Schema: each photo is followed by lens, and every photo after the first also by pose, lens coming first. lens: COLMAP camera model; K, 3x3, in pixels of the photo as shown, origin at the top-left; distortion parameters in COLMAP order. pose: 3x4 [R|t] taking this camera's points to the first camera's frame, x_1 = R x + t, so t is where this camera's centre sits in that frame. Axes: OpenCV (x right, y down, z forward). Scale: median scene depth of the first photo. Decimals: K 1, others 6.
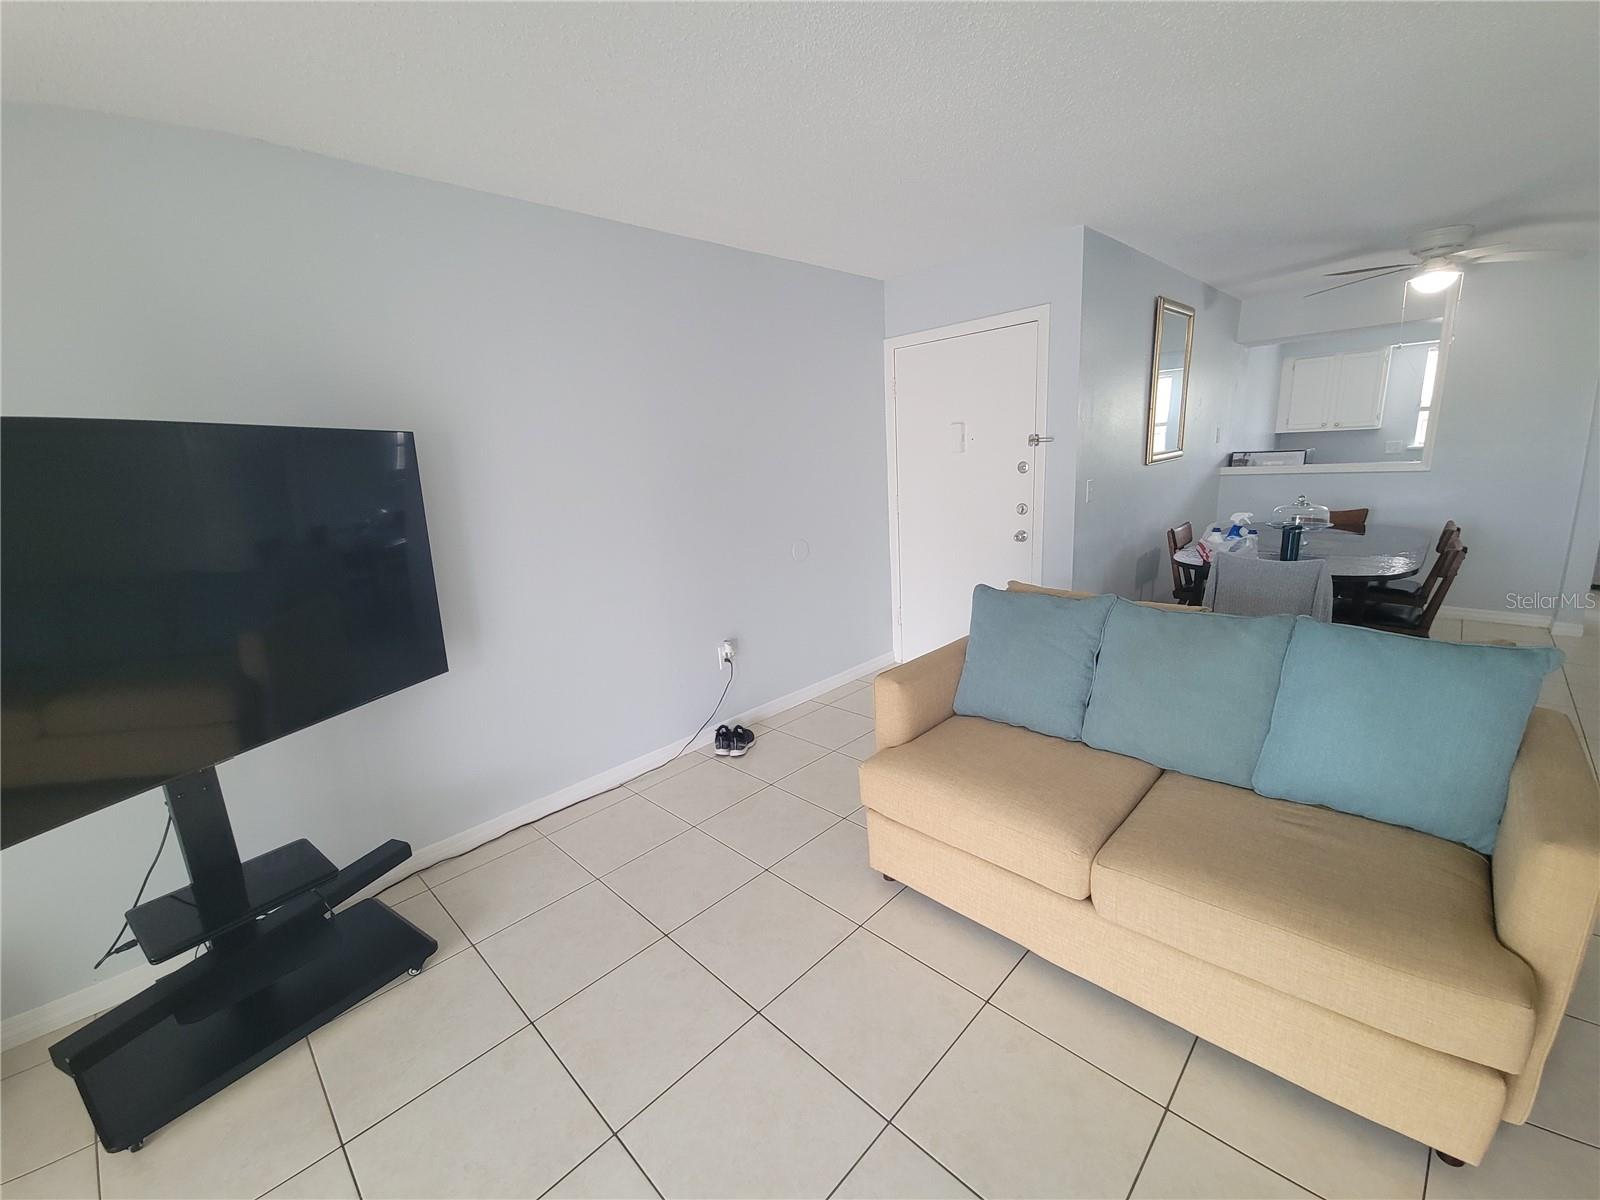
lens RADIAL K [[652.6, 0, 797.9], [0, 652.6, 598.6], [0, 0, 1]] dist [0.017297, -0.011349]
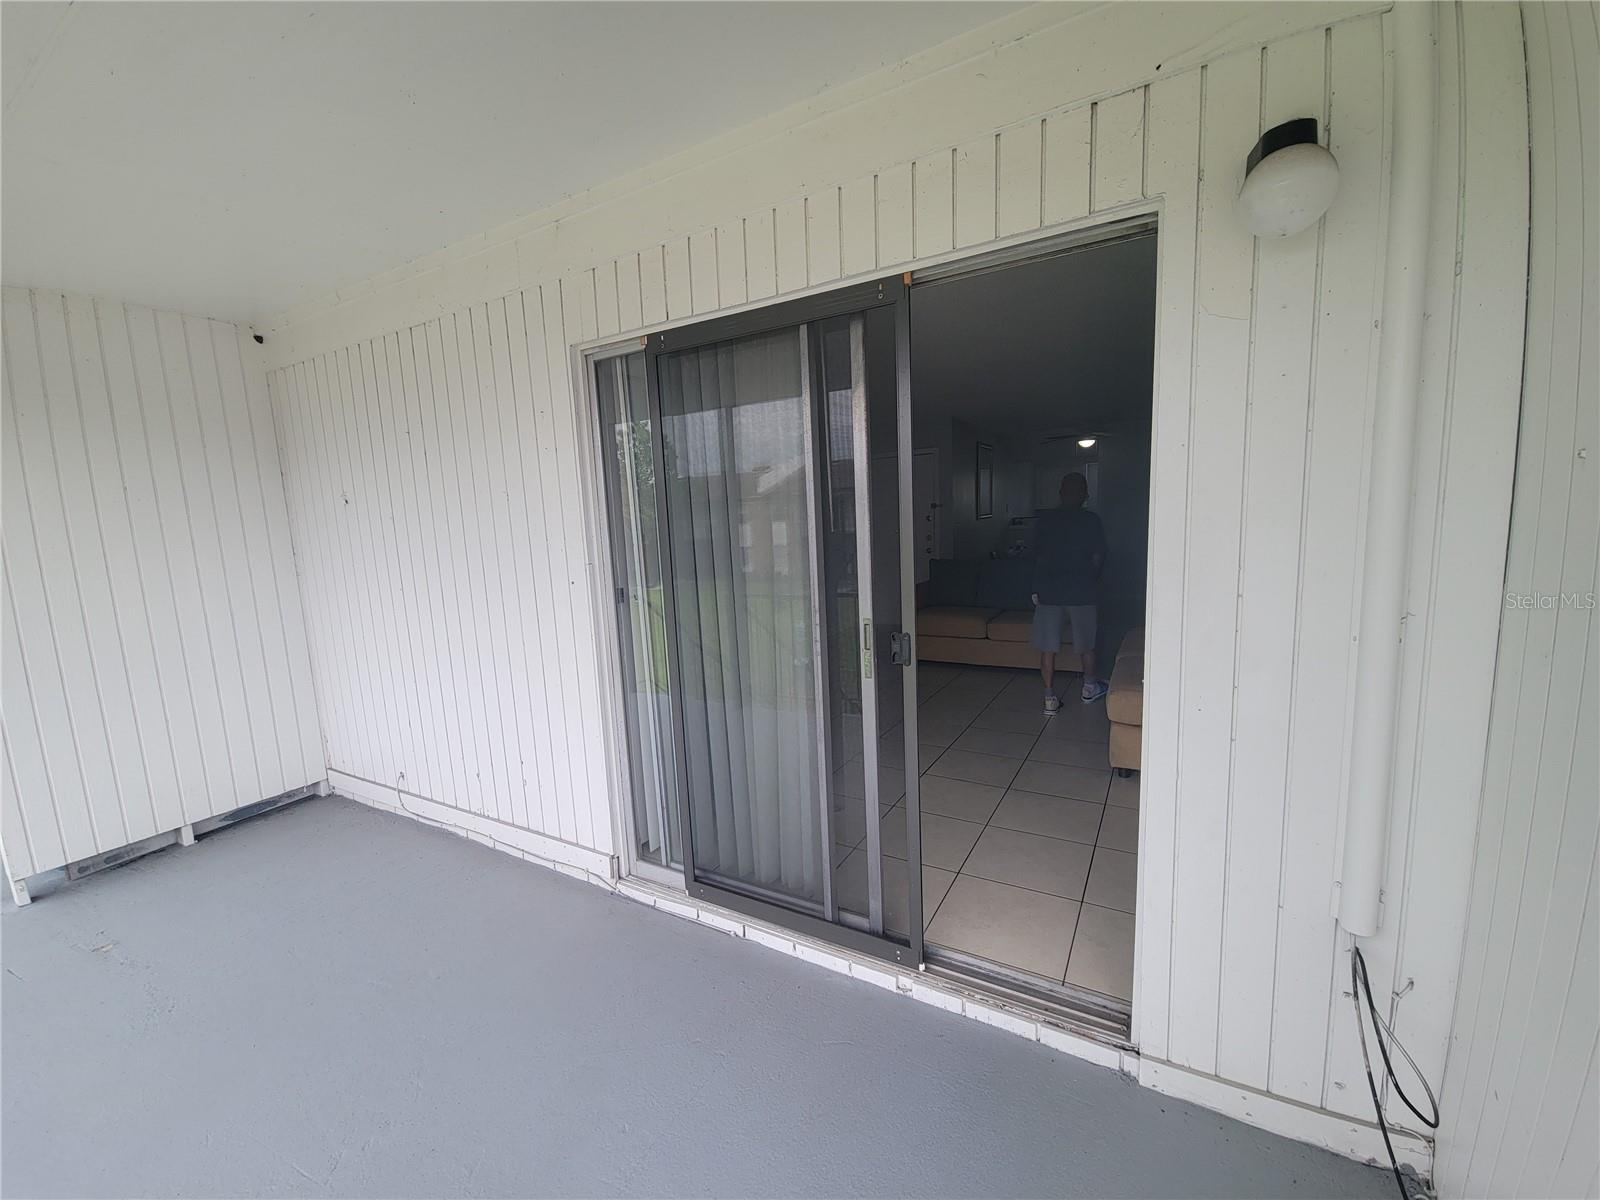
lens RADIAL K [[652.6, 0, 793.2], [0, 652.6, 602.7], [0, 0, 1]] dist [0.017297, -0.011349]
pose [[0.968577, -0.015899, 0.248205, -0.541117], [0.041041, 0.994491, -0.096453, 0.228181], [-0.245304, 0.103608, 0.963894, -0.802779]]
